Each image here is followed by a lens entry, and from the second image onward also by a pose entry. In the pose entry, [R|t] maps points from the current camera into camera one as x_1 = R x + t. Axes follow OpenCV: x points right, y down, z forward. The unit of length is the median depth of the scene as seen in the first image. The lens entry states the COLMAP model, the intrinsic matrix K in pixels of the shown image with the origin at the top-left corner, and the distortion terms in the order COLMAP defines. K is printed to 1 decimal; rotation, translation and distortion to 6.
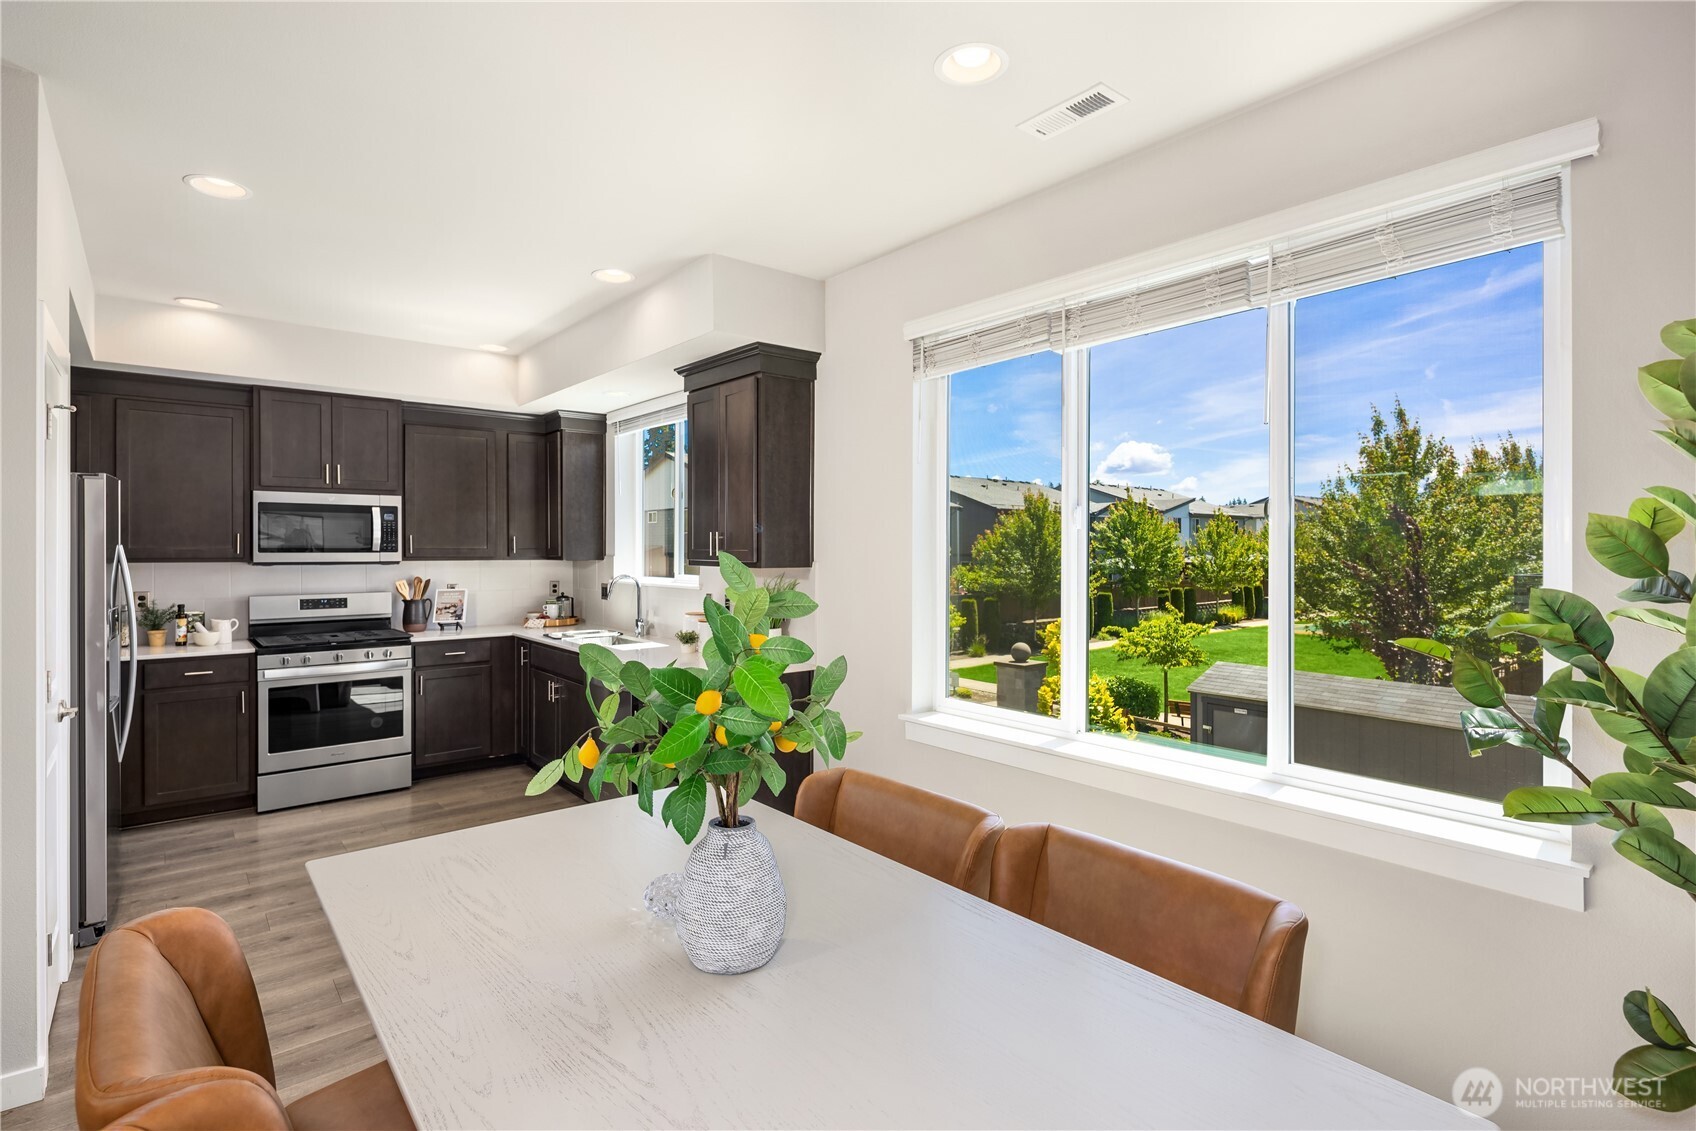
lens RADIAL K [[825.8, 0, 853.3], [0, 825.8, 554.6], [0, 0, 1]] dist [0.001089, -0.002065]
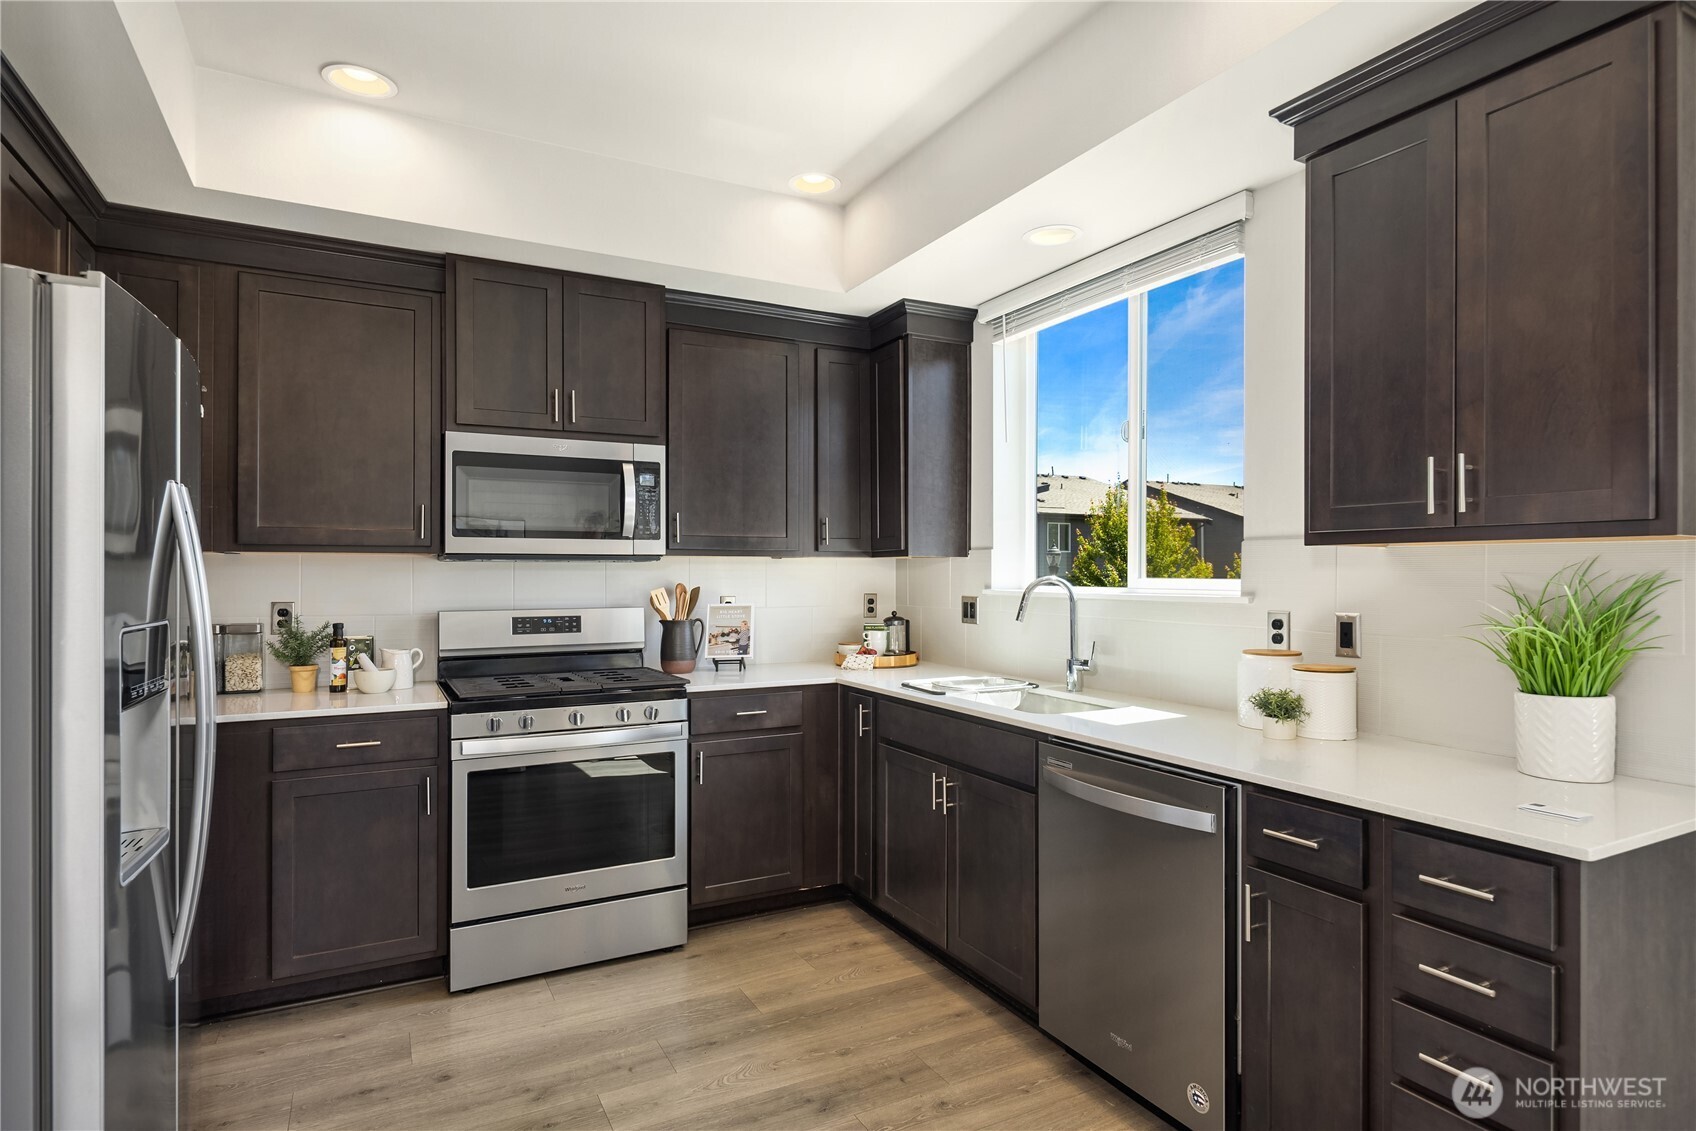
lens RADIAL K [[914.0, 0, 846.2], [0, 914.0, 571.0], [0, 0, 1]] dist [0.001414, 0.002459]
pose [[0.977216, -0.002739, -0.212227, -0.294367], [0.000654, 0.999951, -0.009891, 0.027625], [0.212244, 0.009527, 0.977170, 0.403971]]
